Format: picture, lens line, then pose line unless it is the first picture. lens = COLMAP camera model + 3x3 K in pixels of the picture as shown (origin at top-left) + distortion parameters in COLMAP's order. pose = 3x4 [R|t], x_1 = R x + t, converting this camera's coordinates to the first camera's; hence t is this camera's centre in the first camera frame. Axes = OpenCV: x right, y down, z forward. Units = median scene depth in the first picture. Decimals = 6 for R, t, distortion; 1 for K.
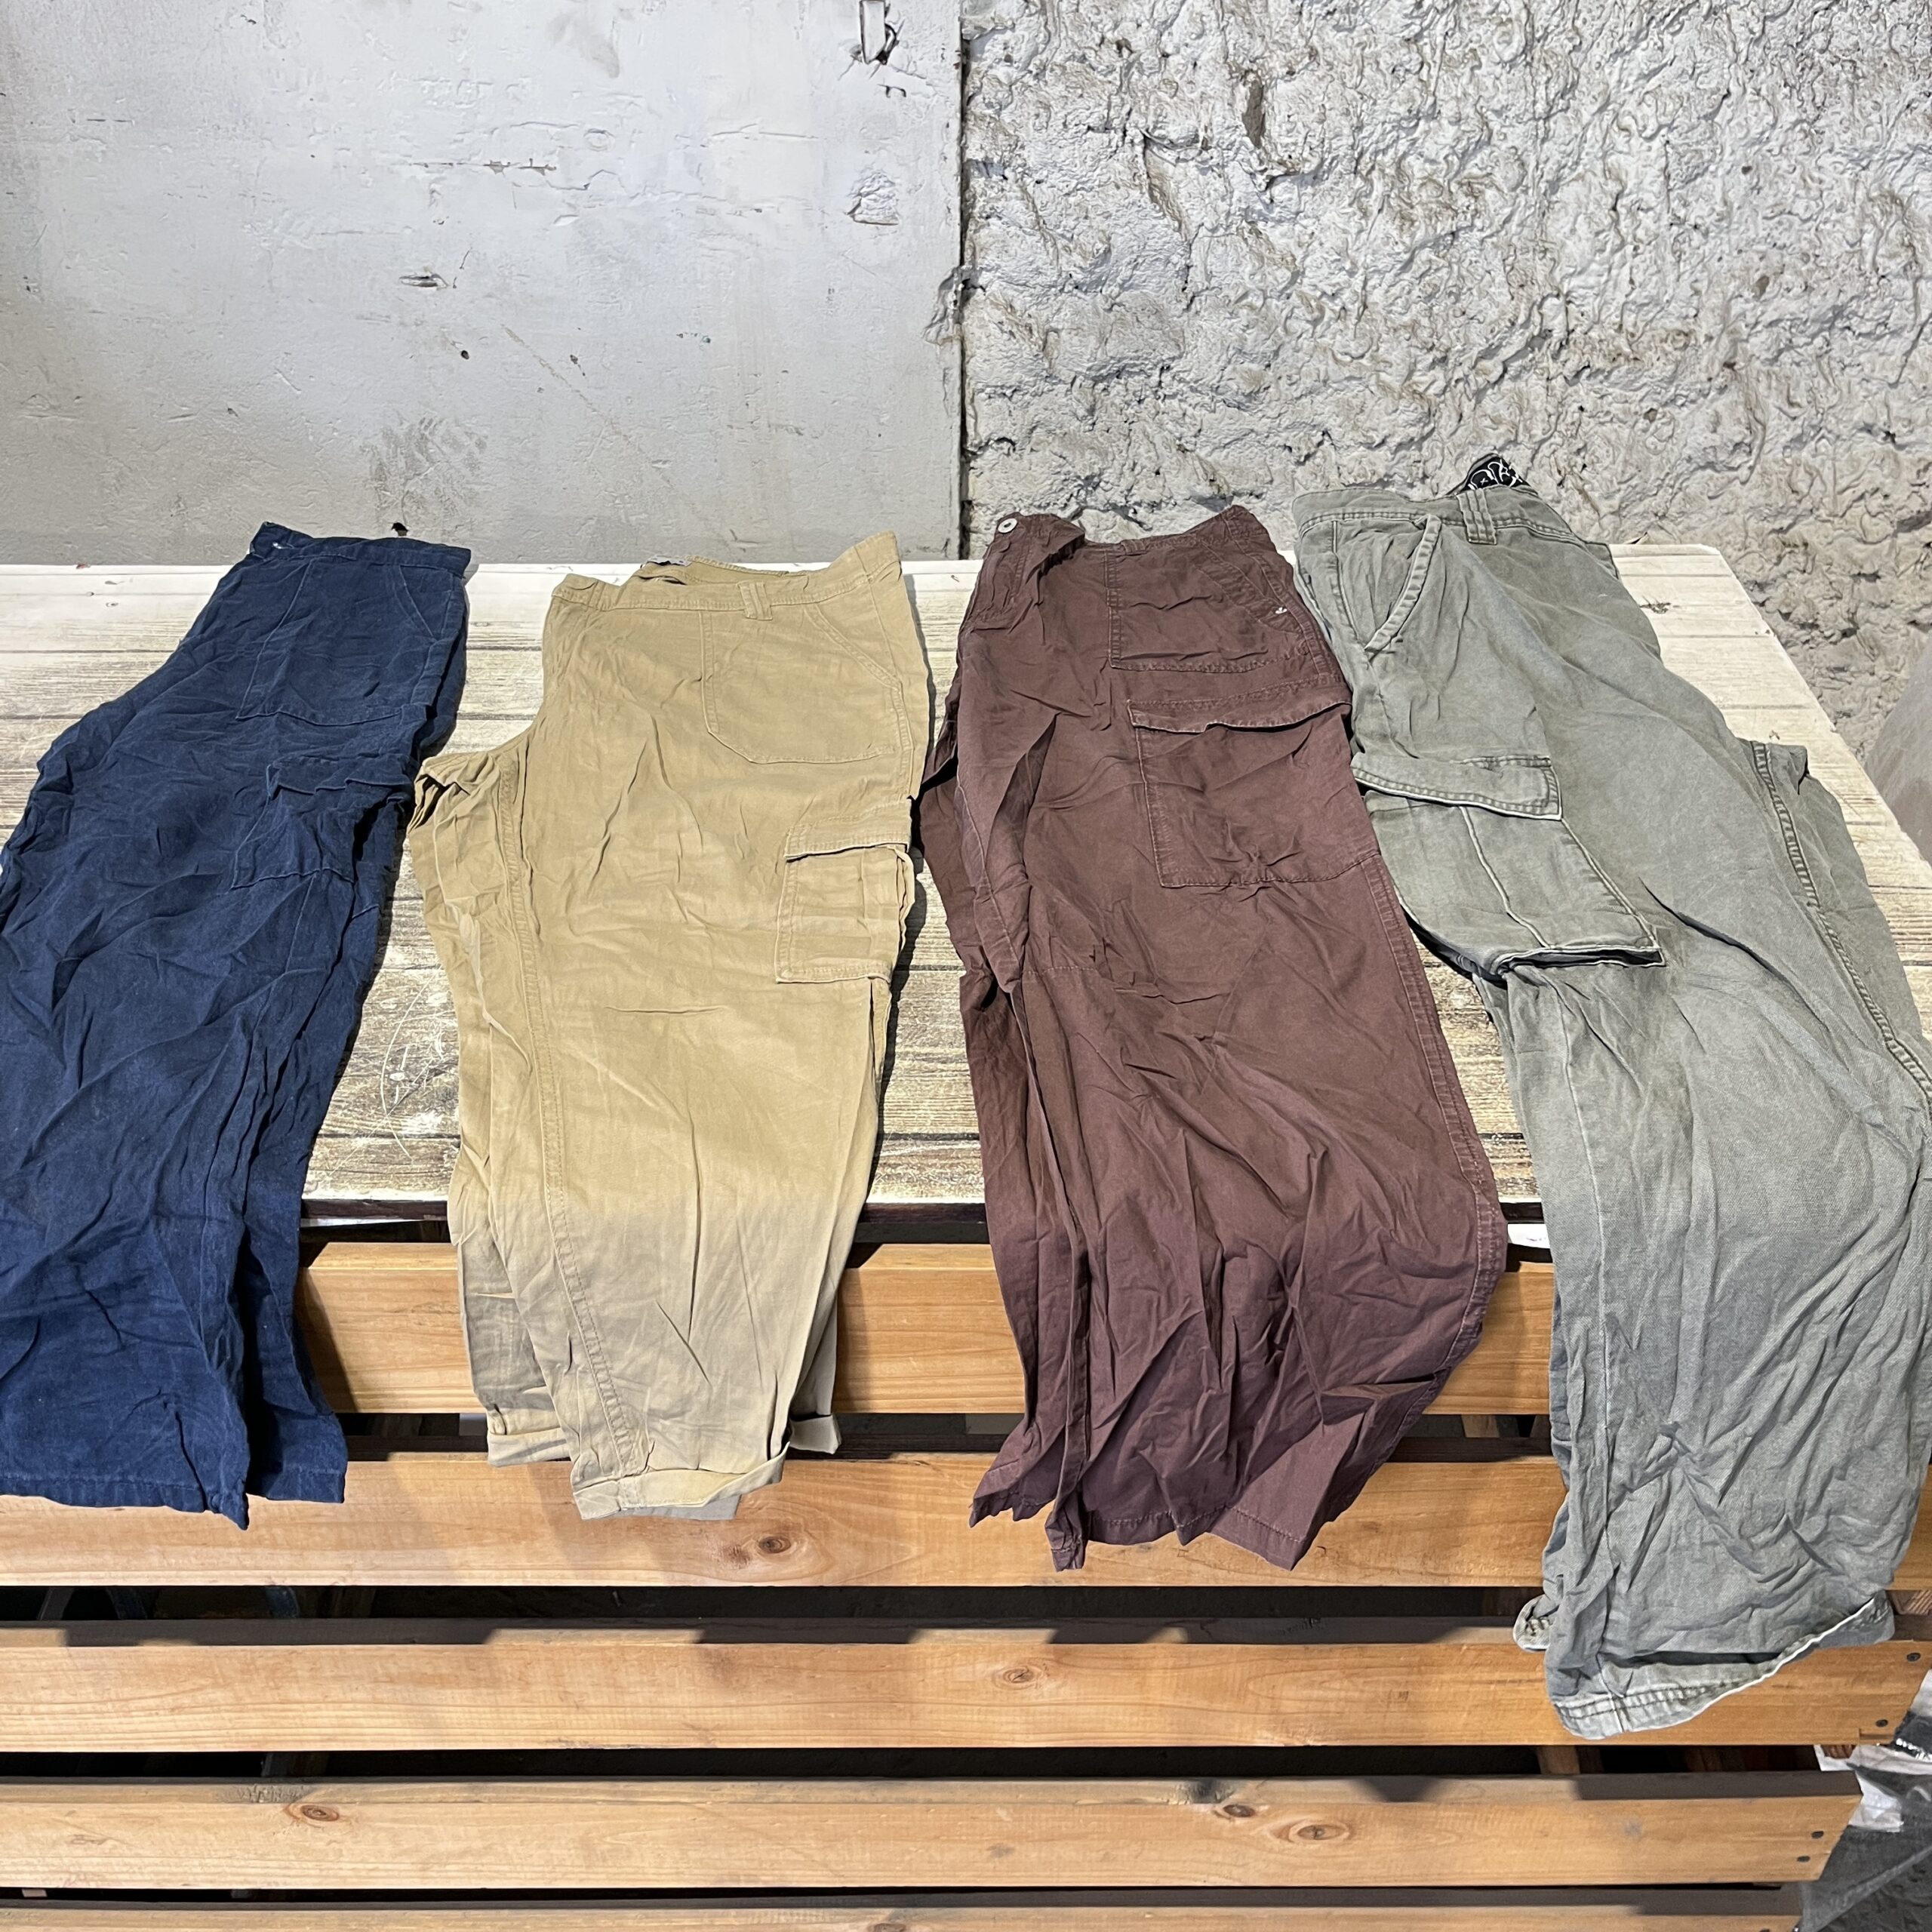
lens RADIAL K [[1975.3, 0, 964.6], [0, 1975.3, 982.1], [0, 0, 1]] dist [0.024455, 0.000000]
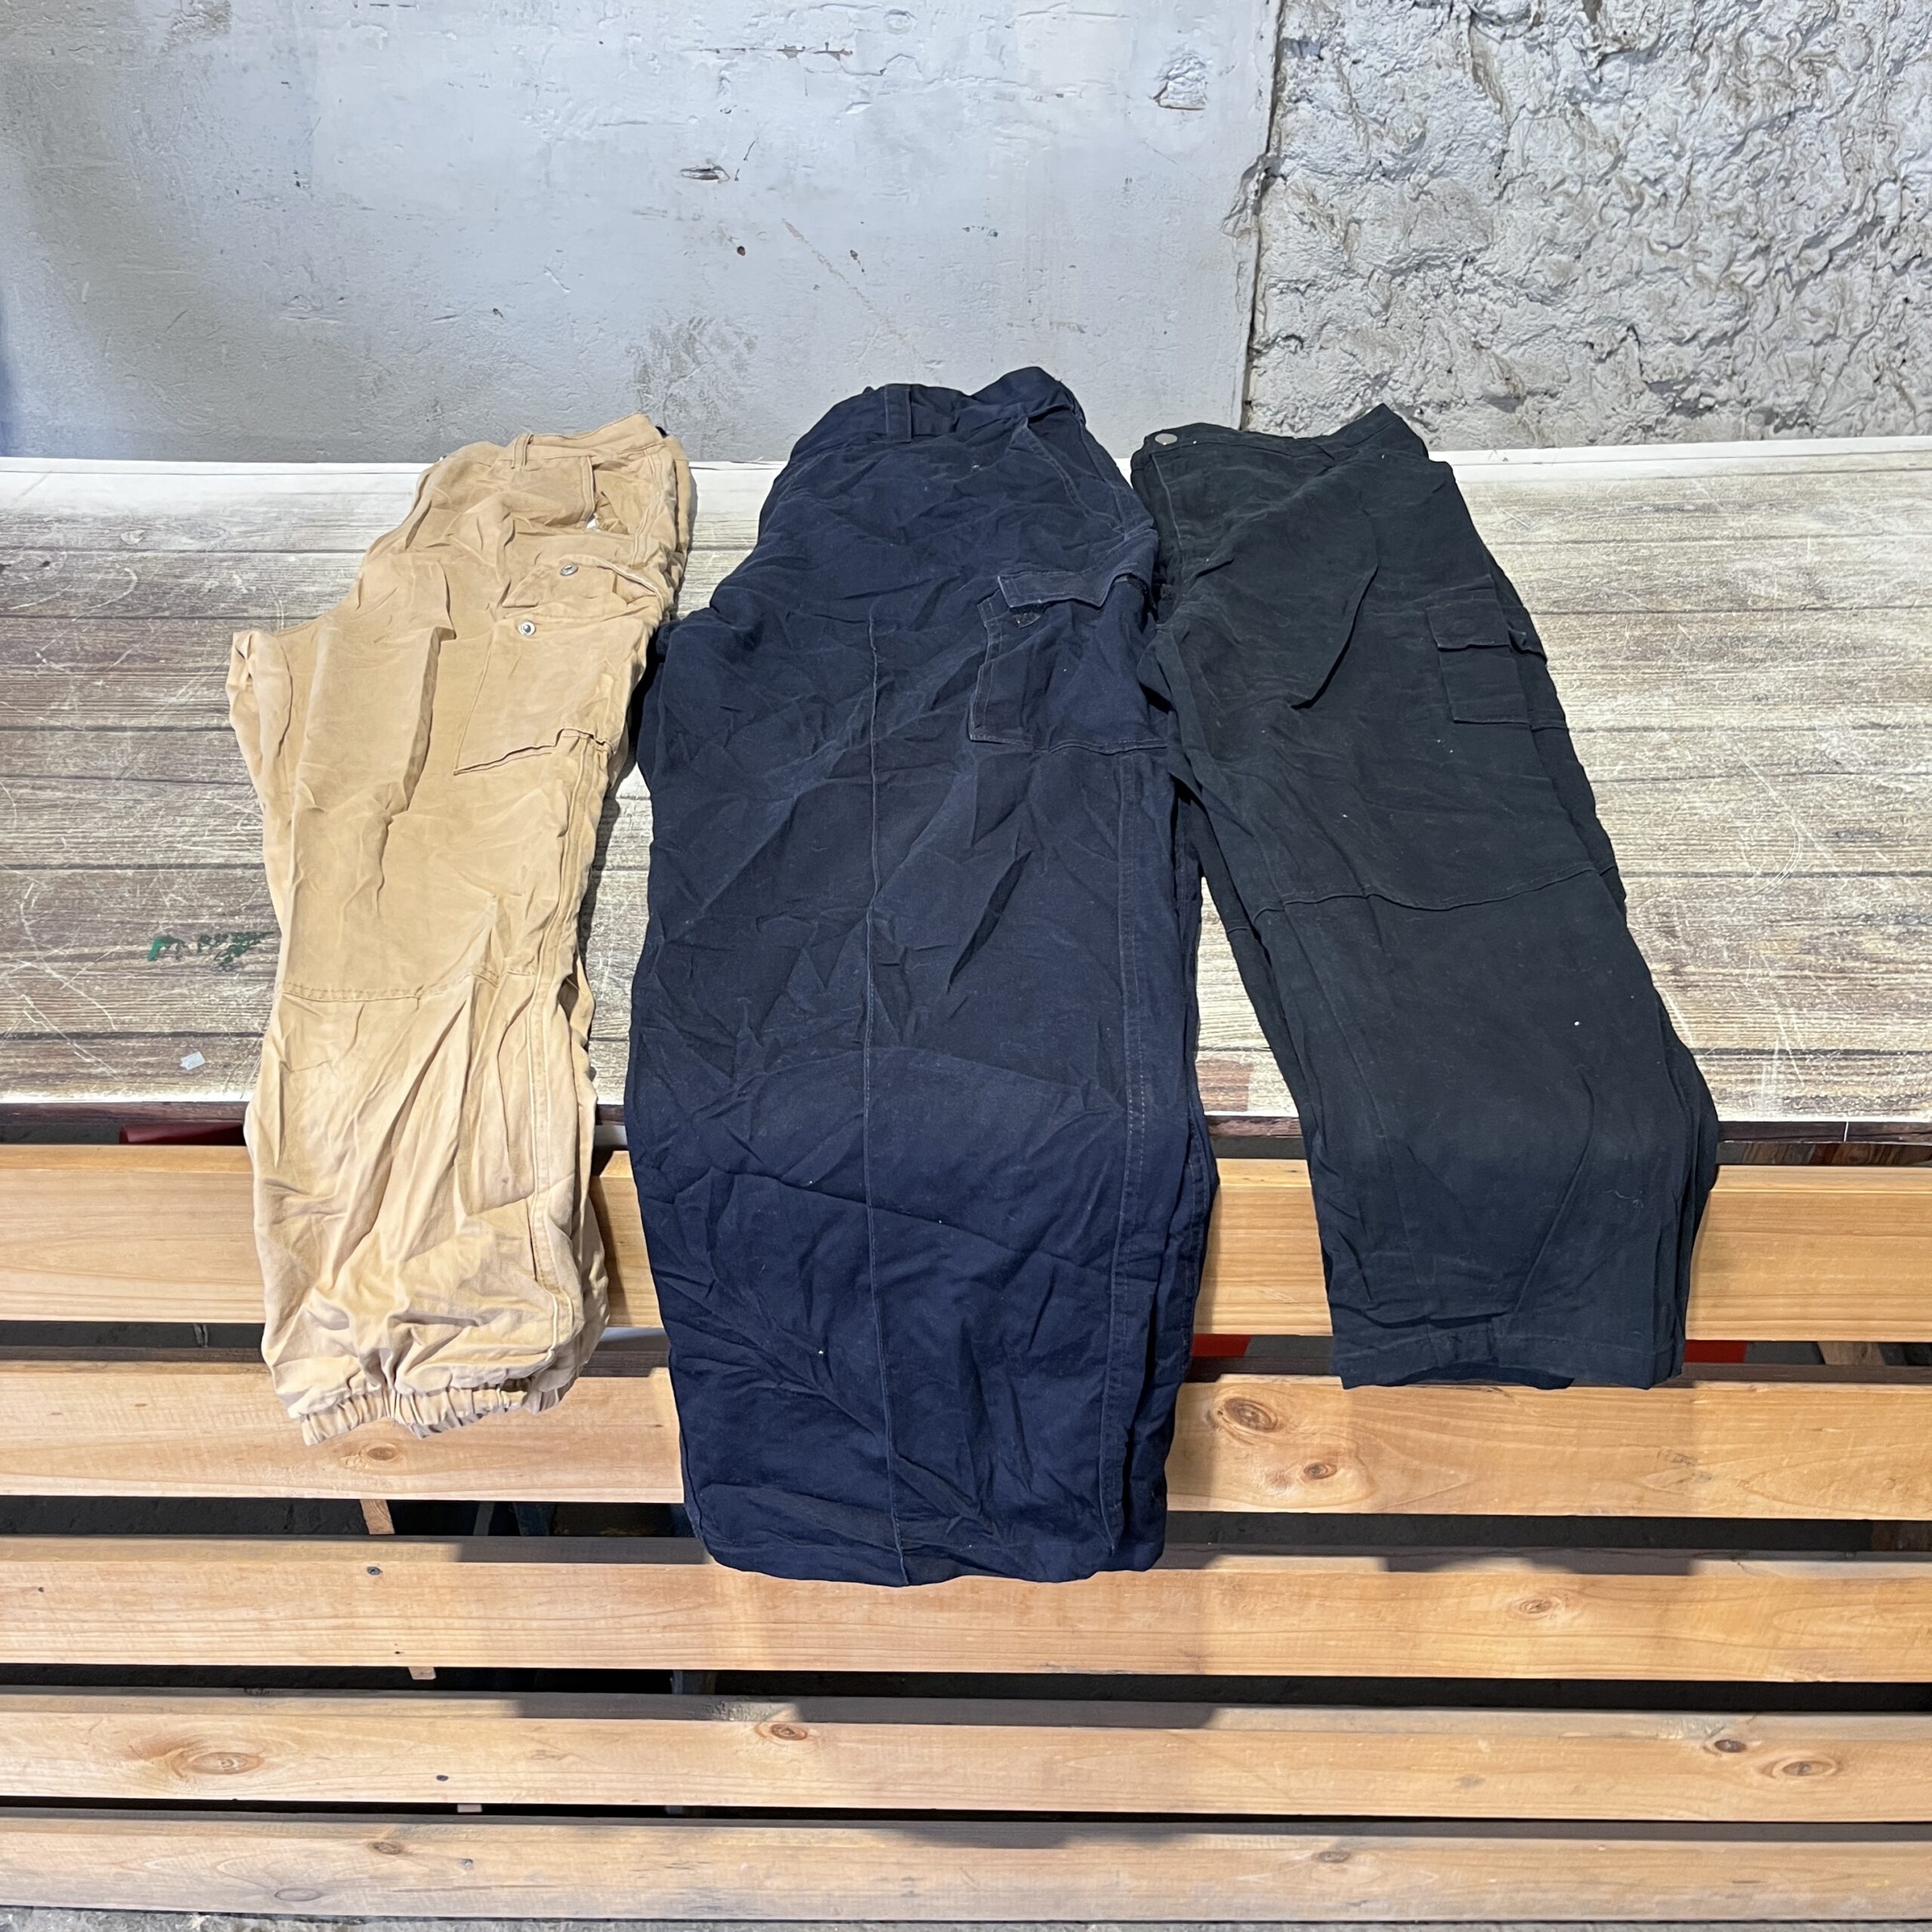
lens RADIAL K [[1975.3, 0, 941.8], [0, 1975.3, 981.3], [0, 0, 1]] dist [0.024455, 0.000000]
pose [[0.999773, 0.004003, -0.020915, -0.134717], [-0.003225, 0.999306, 0.037122, 0.004933], [0.021049, -0.037046, 0.999092, 0.018939]]
